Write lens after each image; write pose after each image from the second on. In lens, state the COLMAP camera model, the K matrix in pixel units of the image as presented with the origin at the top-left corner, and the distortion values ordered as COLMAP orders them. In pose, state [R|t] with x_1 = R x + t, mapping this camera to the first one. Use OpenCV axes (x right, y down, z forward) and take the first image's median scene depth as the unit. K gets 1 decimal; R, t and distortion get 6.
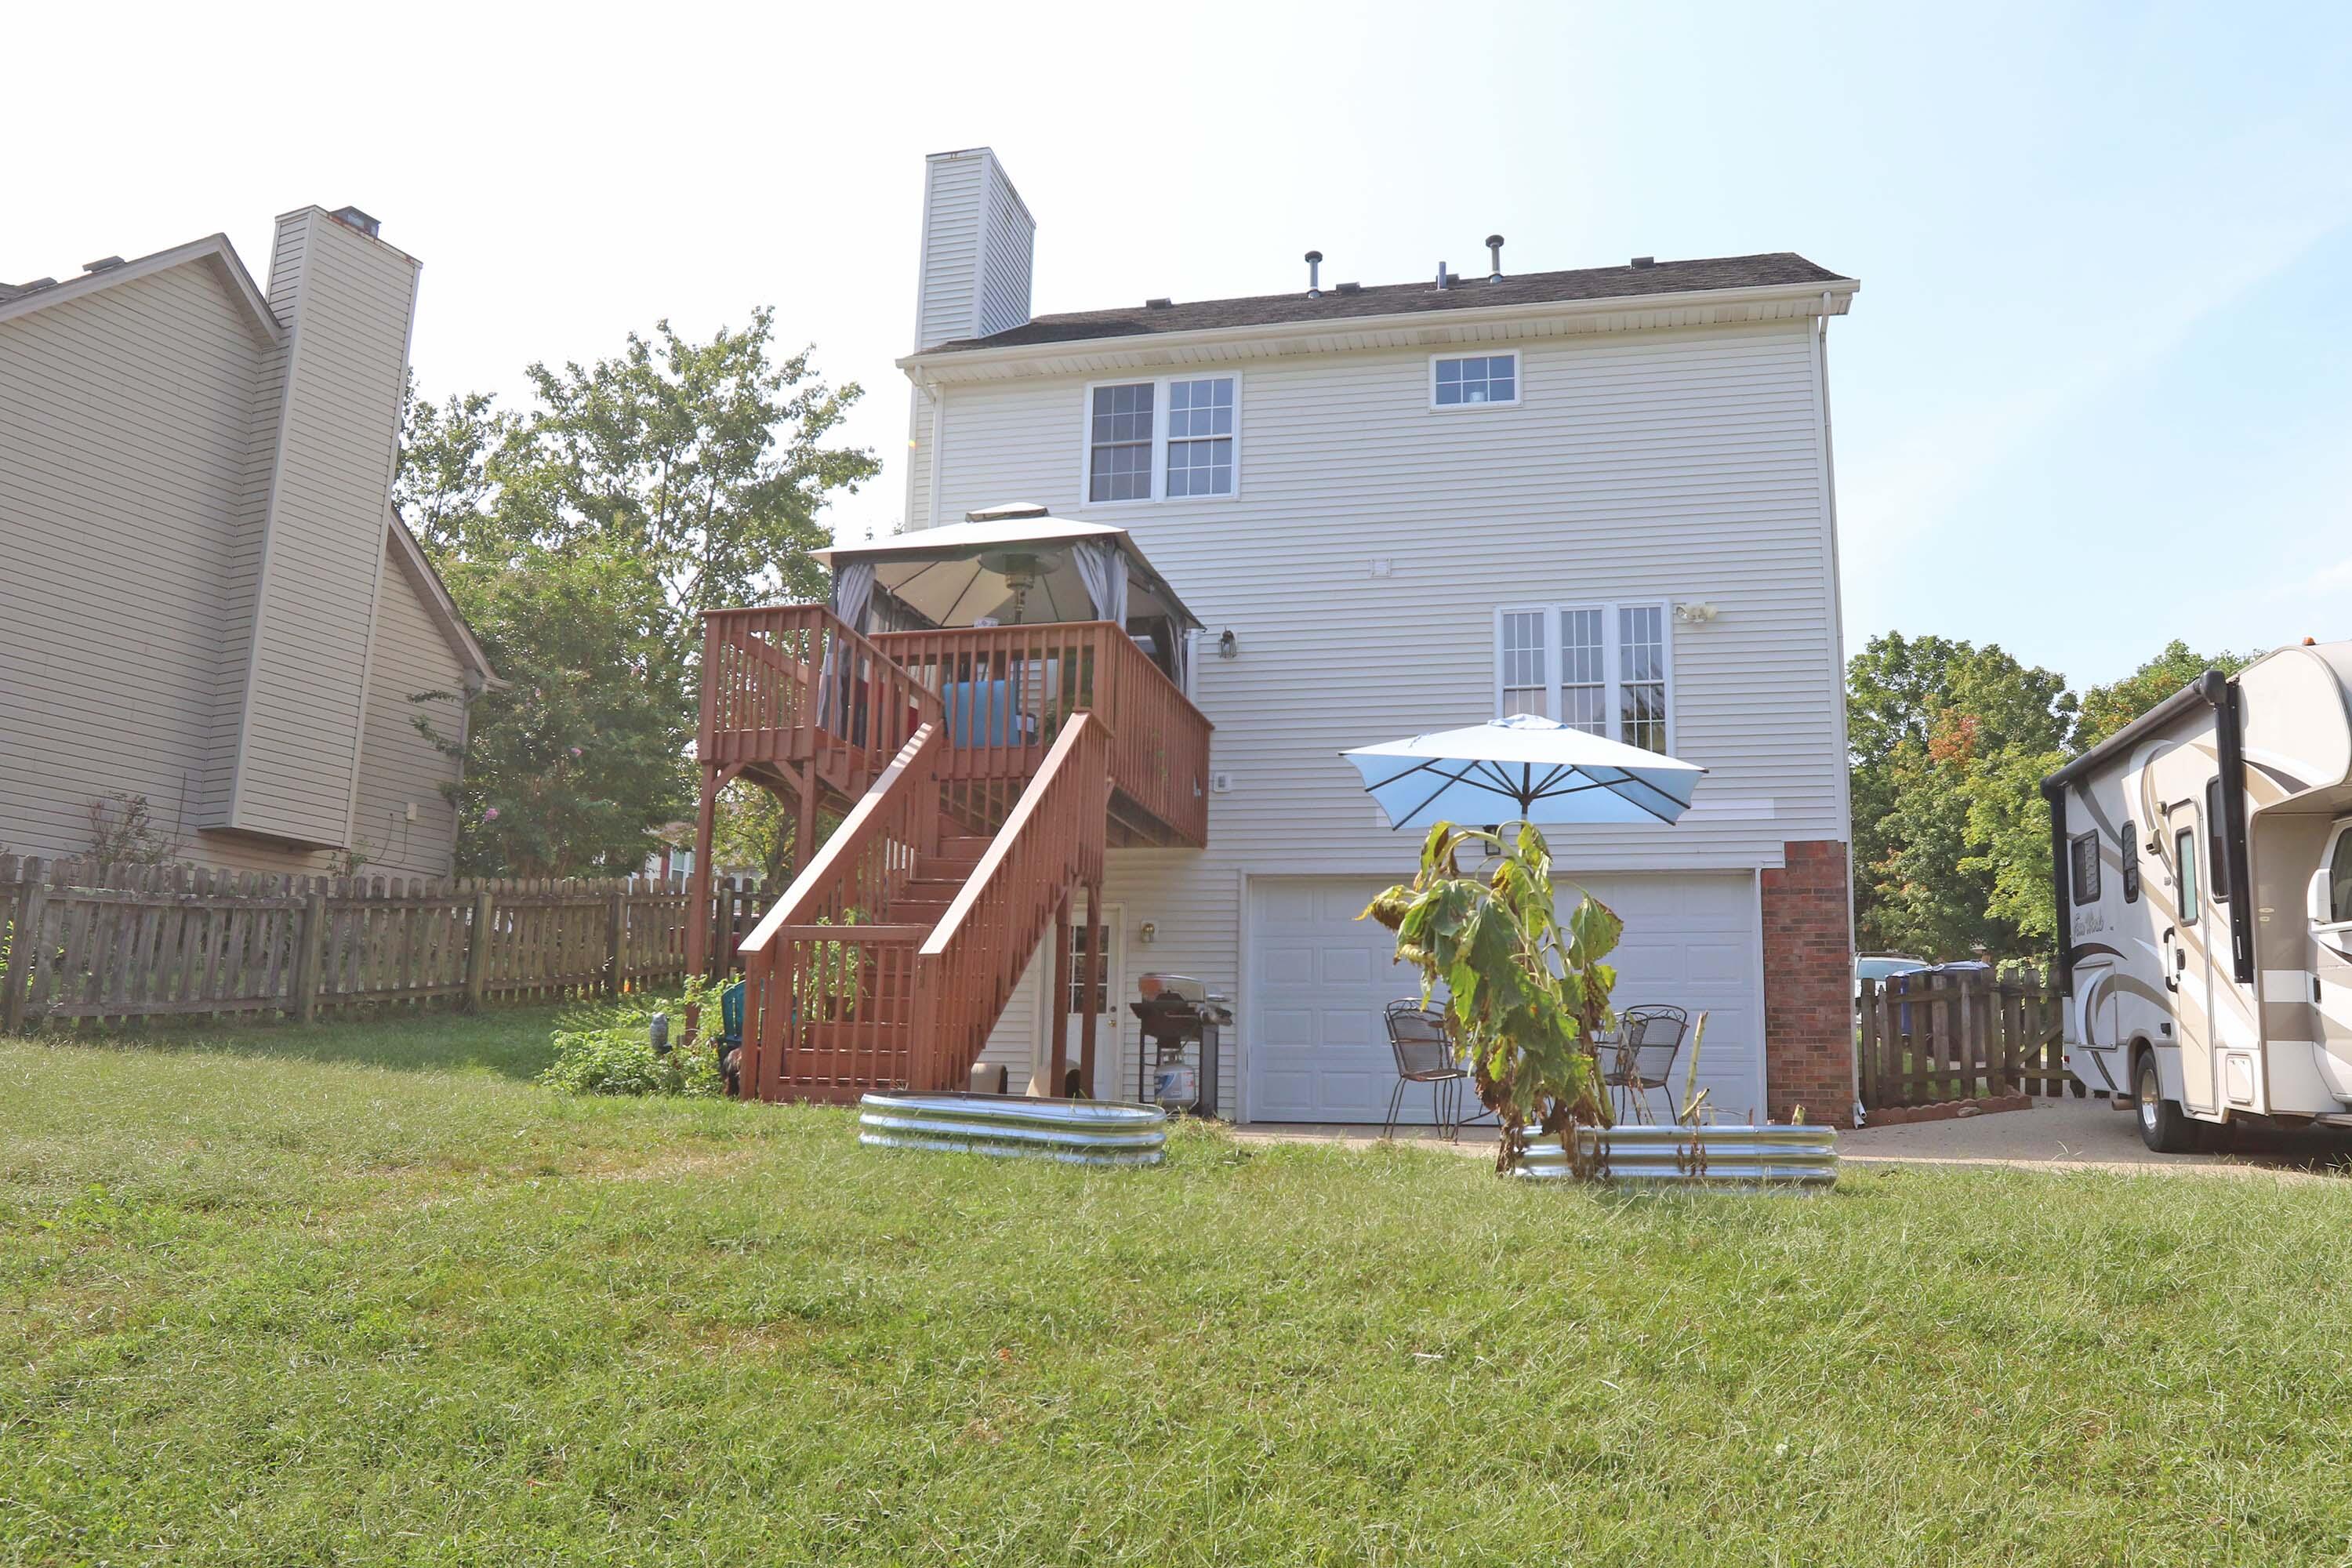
lens RADIAL K [[1713.1, 0, 1177.6], [0, 1713.1, 782.5], [0, 0, 1]] dist [-0.043927, 0.009578]
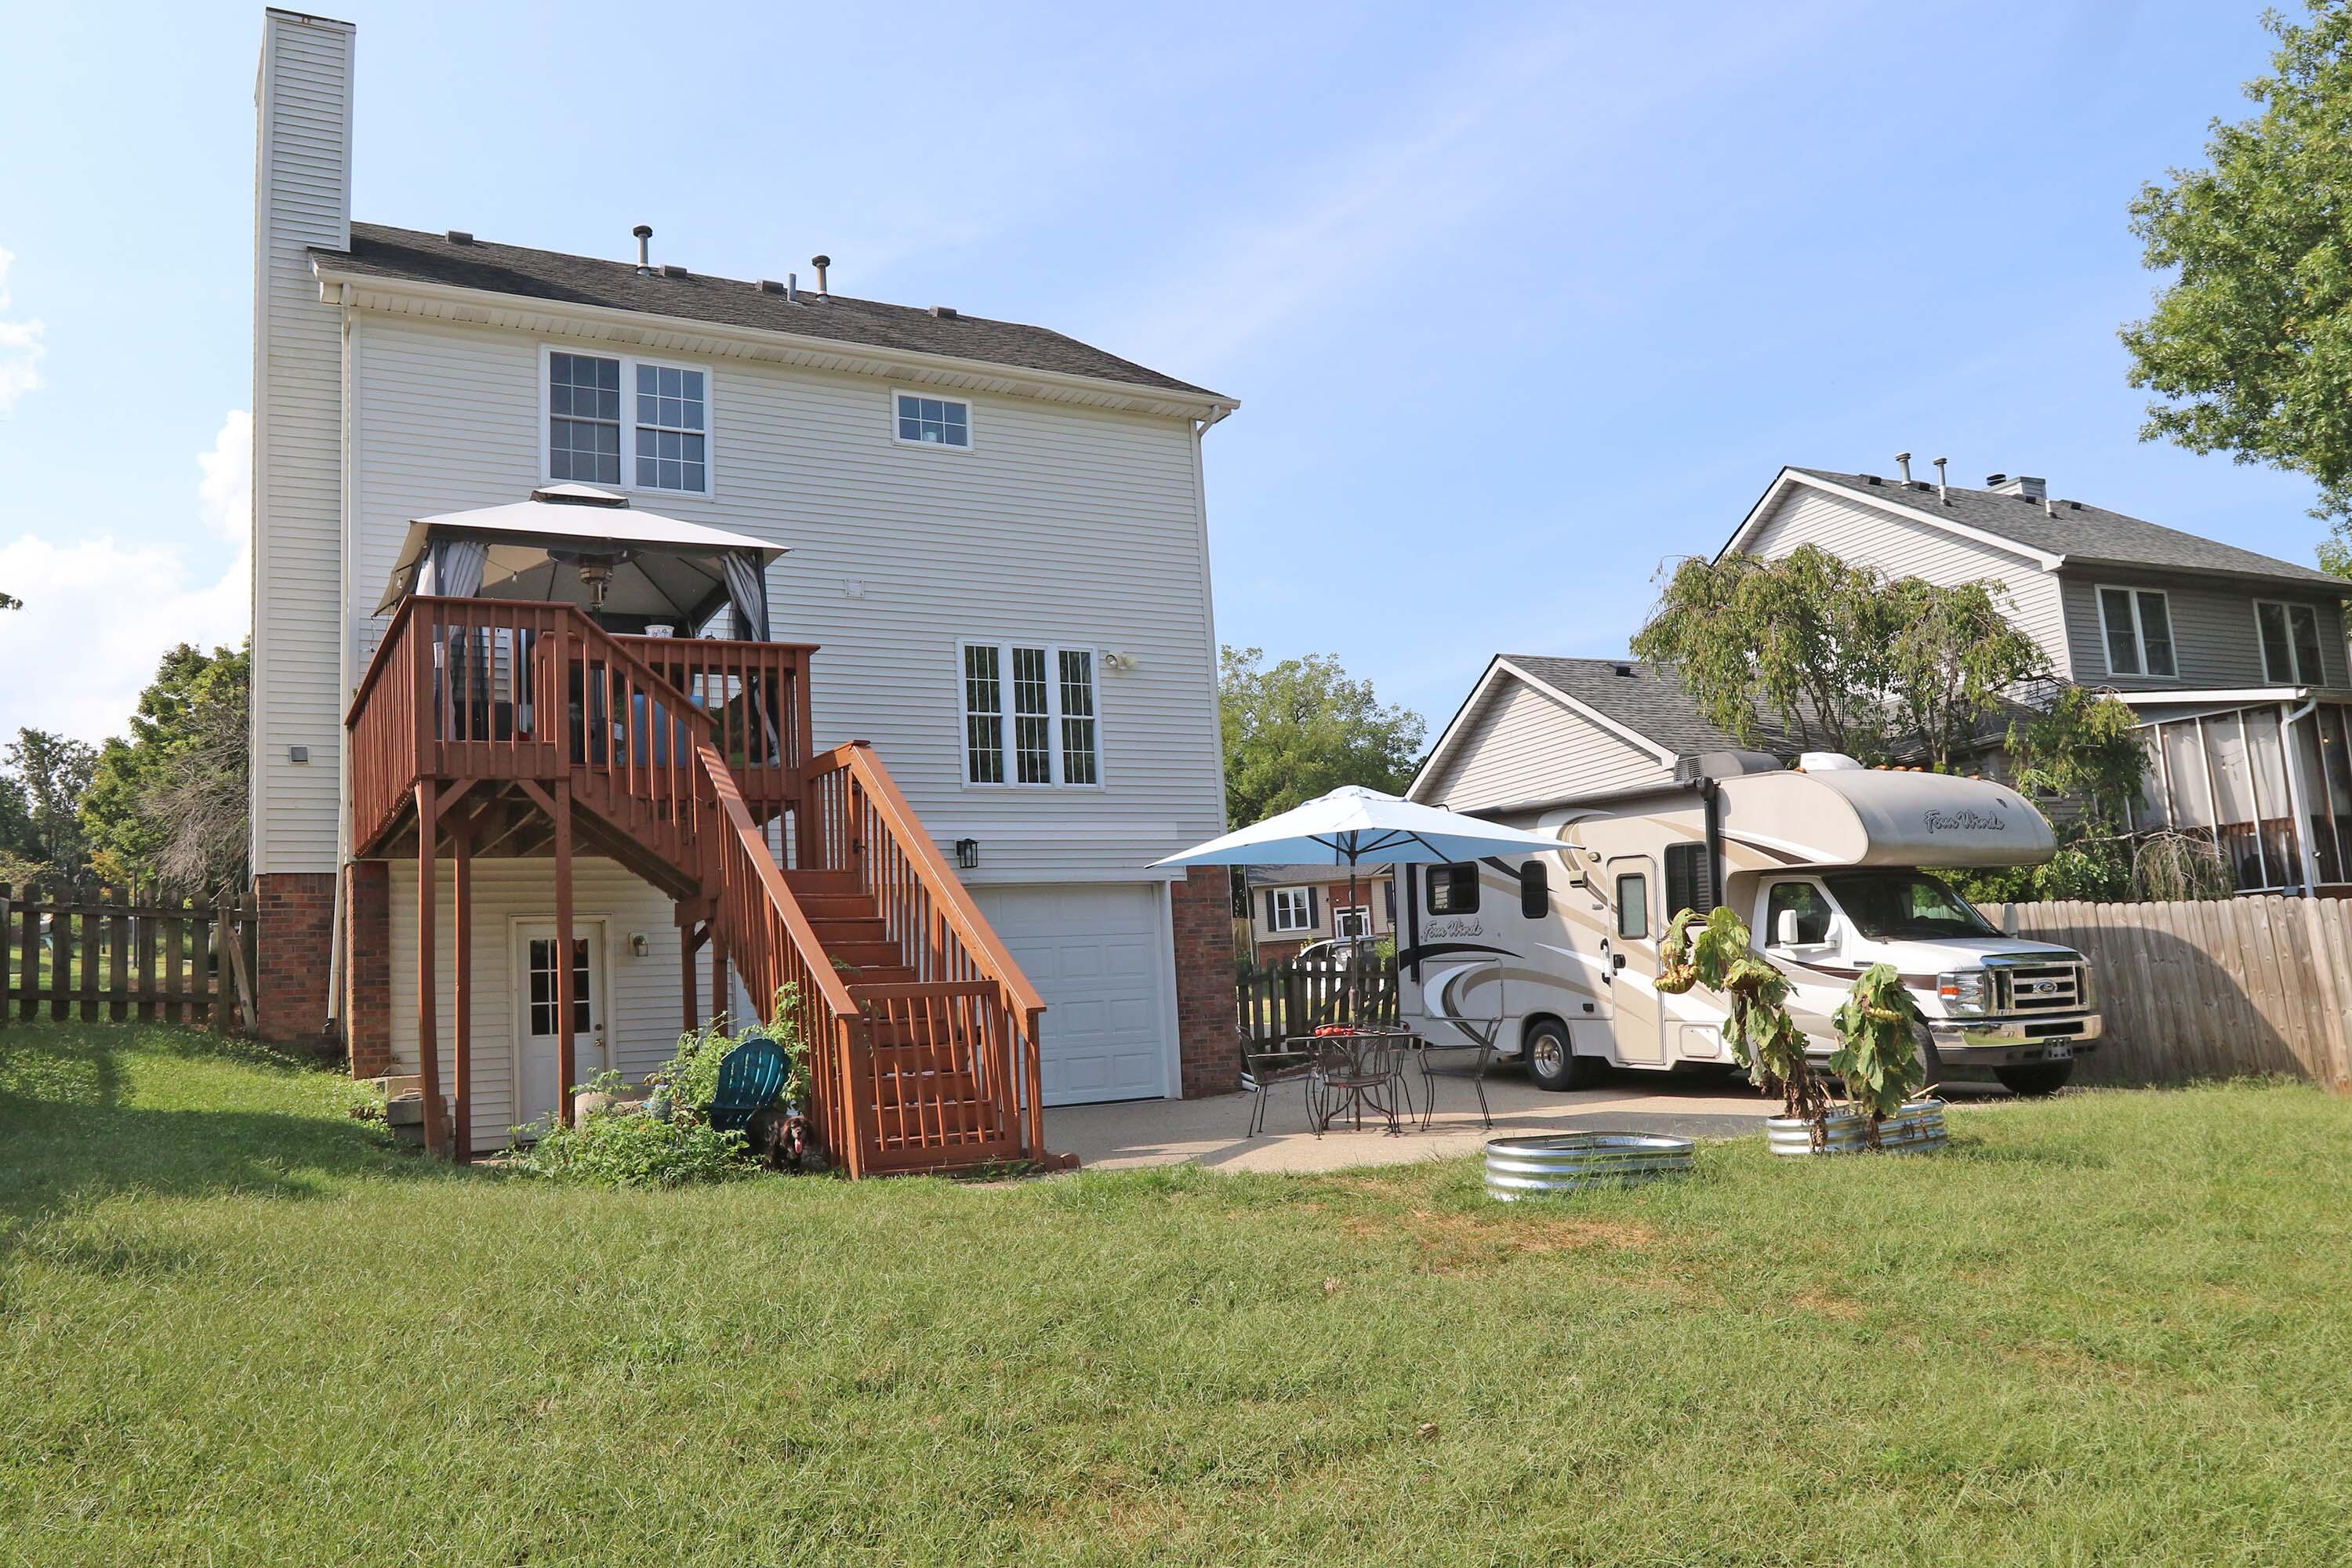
lens RADIAL K [[1713.1, 0, 1177.0], [0, 1713.1, 783.4], [0, 0, 1]] dist [-0.043927, 0.009578]
pose [[0.743130, 0.032717, 0.668347, -0.425733], [-0.052386, 0.998583, 0.009365, -0.027353], [-0.667093, -0.041972, 0.743791, 0.092770]]
